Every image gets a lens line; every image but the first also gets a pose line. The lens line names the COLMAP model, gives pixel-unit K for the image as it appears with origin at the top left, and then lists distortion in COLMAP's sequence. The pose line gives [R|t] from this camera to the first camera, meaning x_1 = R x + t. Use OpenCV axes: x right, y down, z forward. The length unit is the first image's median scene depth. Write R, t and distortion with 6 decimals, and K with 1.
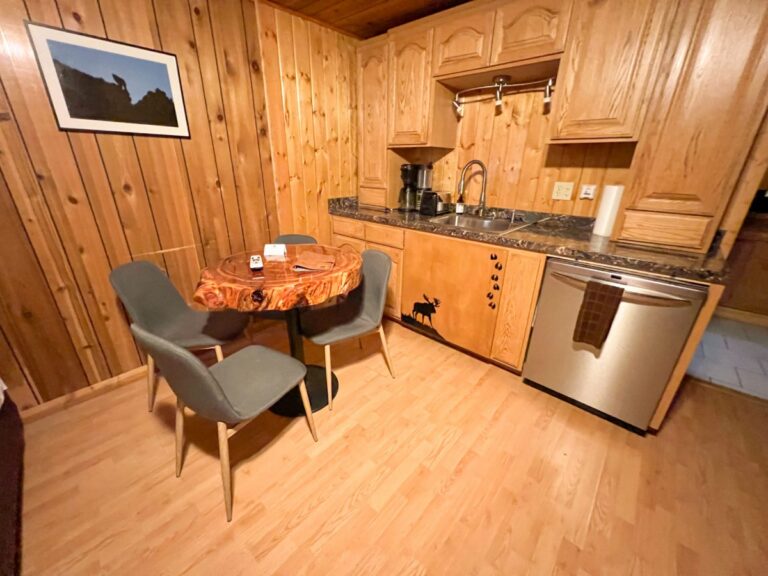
lens RADIAL K [[309.8, 0, 383.2], [0, 309.8, 290.3], [0, 0, 1]] dist [-0.009676, 0.000009]
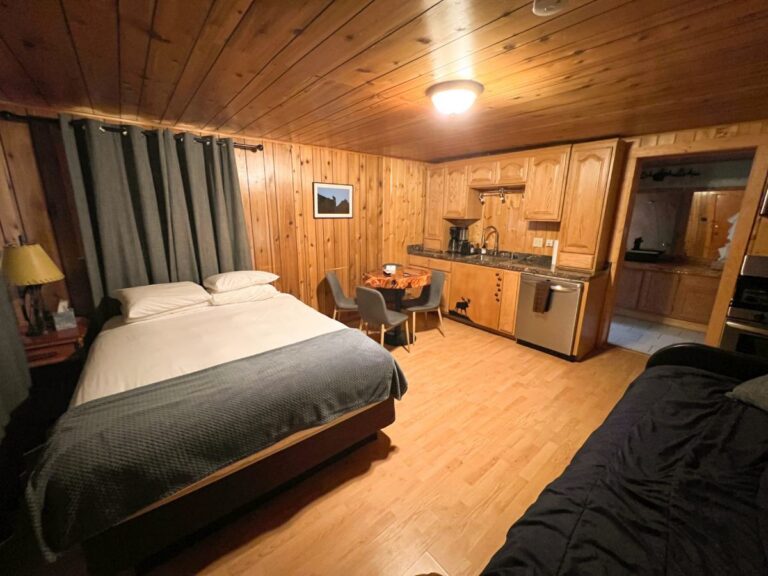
lens RADIAL K [[309.8, 0, 381.9], [0, 309.8, 287.9], [0, 0, 1]] dist [-0.009676, 0.000009]
pose [[0.989043, 0.027422, -0.145057, -0.075021], [-0.048368, 0.988553, -0.142909, 0.256389], [0.139478, 0.148359, 0.979048, -0.897232]]
